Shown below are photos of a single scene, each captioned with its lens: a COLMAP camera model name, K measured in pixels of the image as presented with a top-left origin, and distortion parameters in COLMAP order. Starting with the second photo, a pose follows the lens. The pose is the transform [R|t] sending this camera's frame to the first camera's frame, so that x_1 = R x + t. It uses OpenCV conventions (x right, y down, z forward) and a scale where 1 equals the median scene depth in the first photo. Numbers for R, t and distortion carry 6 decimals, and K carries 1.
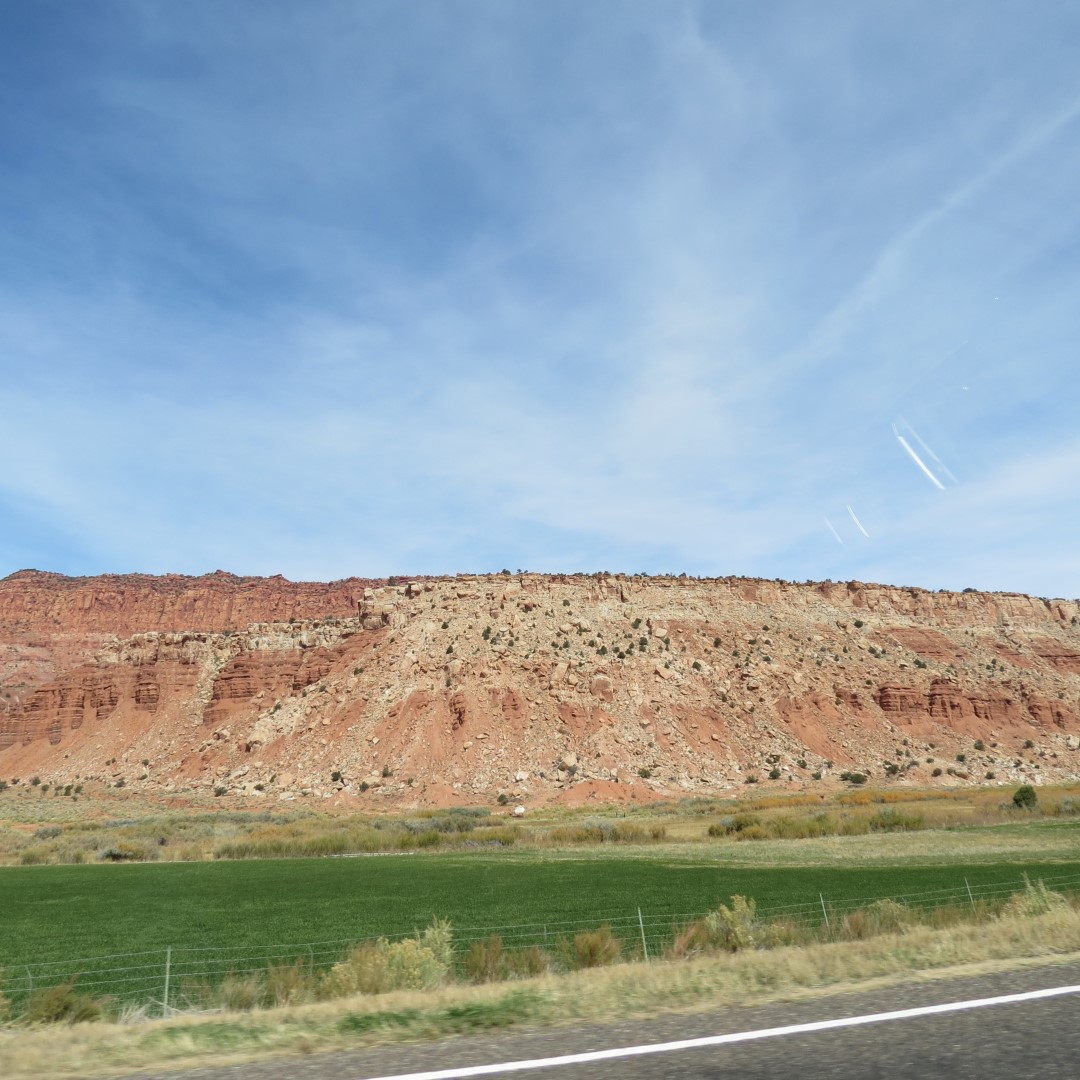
lens RADIAL K [[1026.3, 0, 539.7], [0, 1026.3, 488.7], [0, 0, 1]] dist [0.039107, 0.001694]
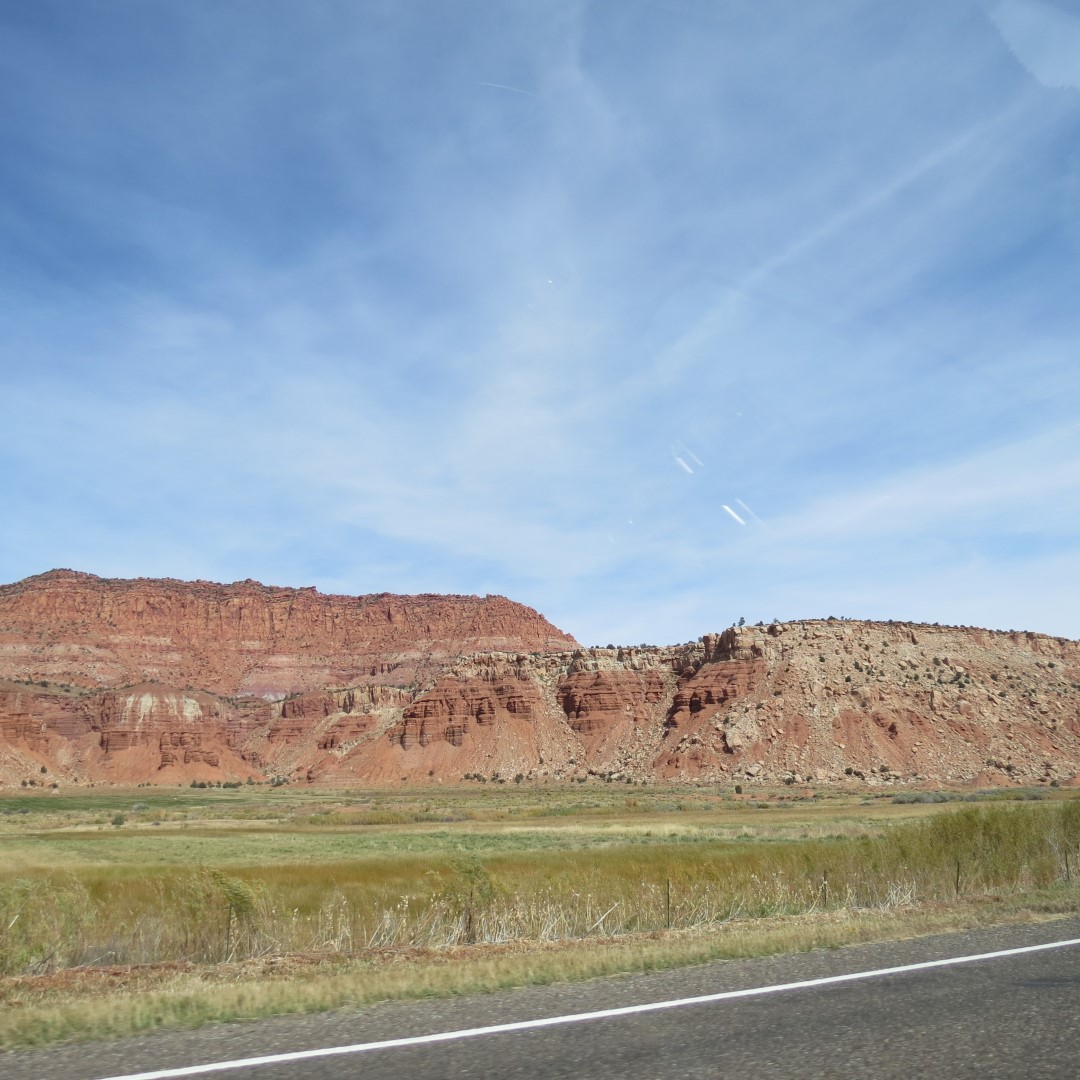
lens RADIAL K [[1046.0, 0, 540.0], [0, 1046.0, 540.0], [0, 0, 1]] dist [-0.010619, 0.016798]
pose [[0.979950, 0.056088, 0.191187, -0.240299], [-0.063593, 0.997419, 0.033342, -0.012810], [-0.188823, -0.044832, 0.980987, -0.070611]]
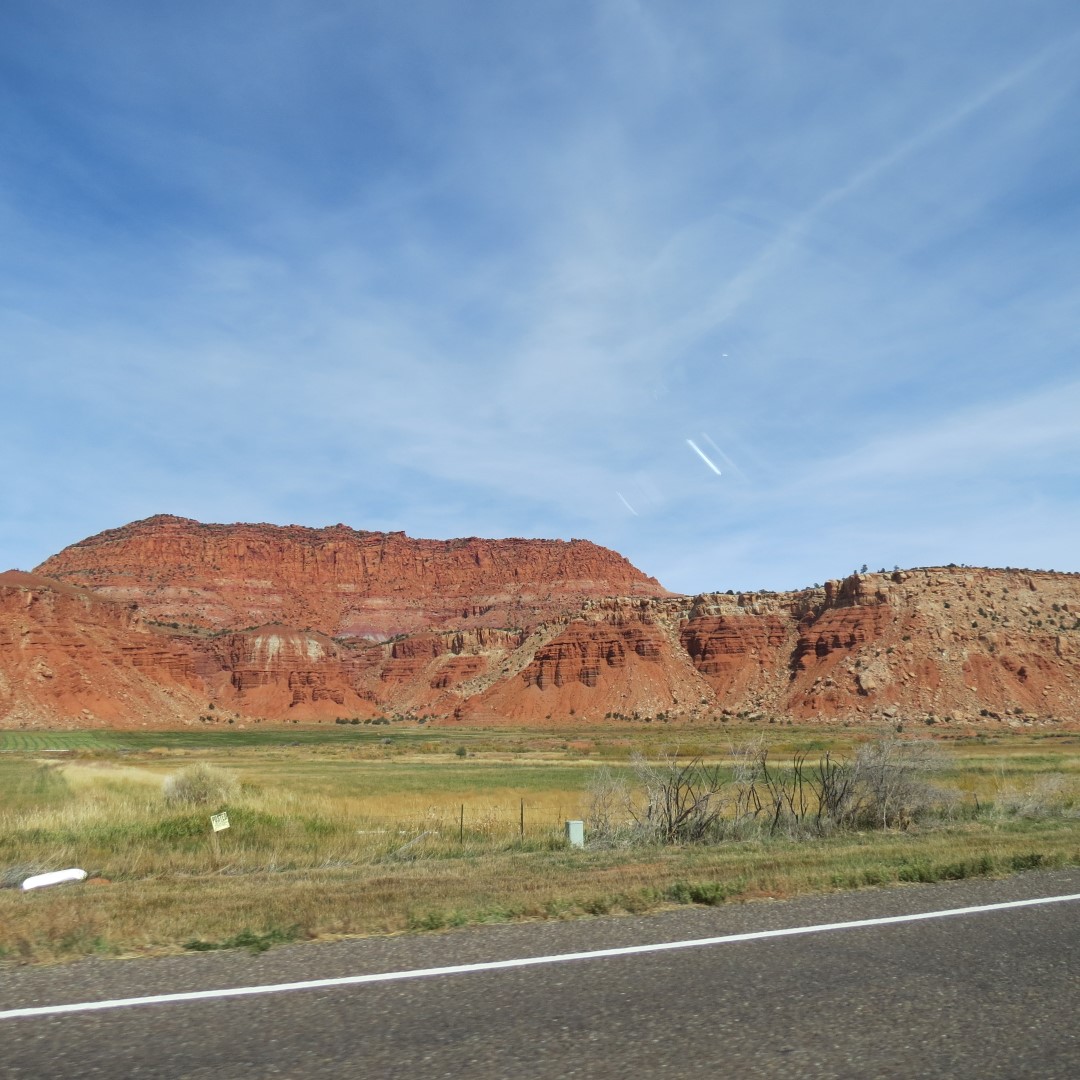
lens RADIAL K [[1046.0, 0, 540.0], [0, 1046.0, 540.0], [0, 0, 1]] dist [-0.010619, 0.016798]
pose [[0.987672, 0.044988, 0.149933, -0.282537], [-0.059284, 0.993966, 0.092283, -0.015480], [-0.144876, -0.100034, 0.984380, -0.083063]]
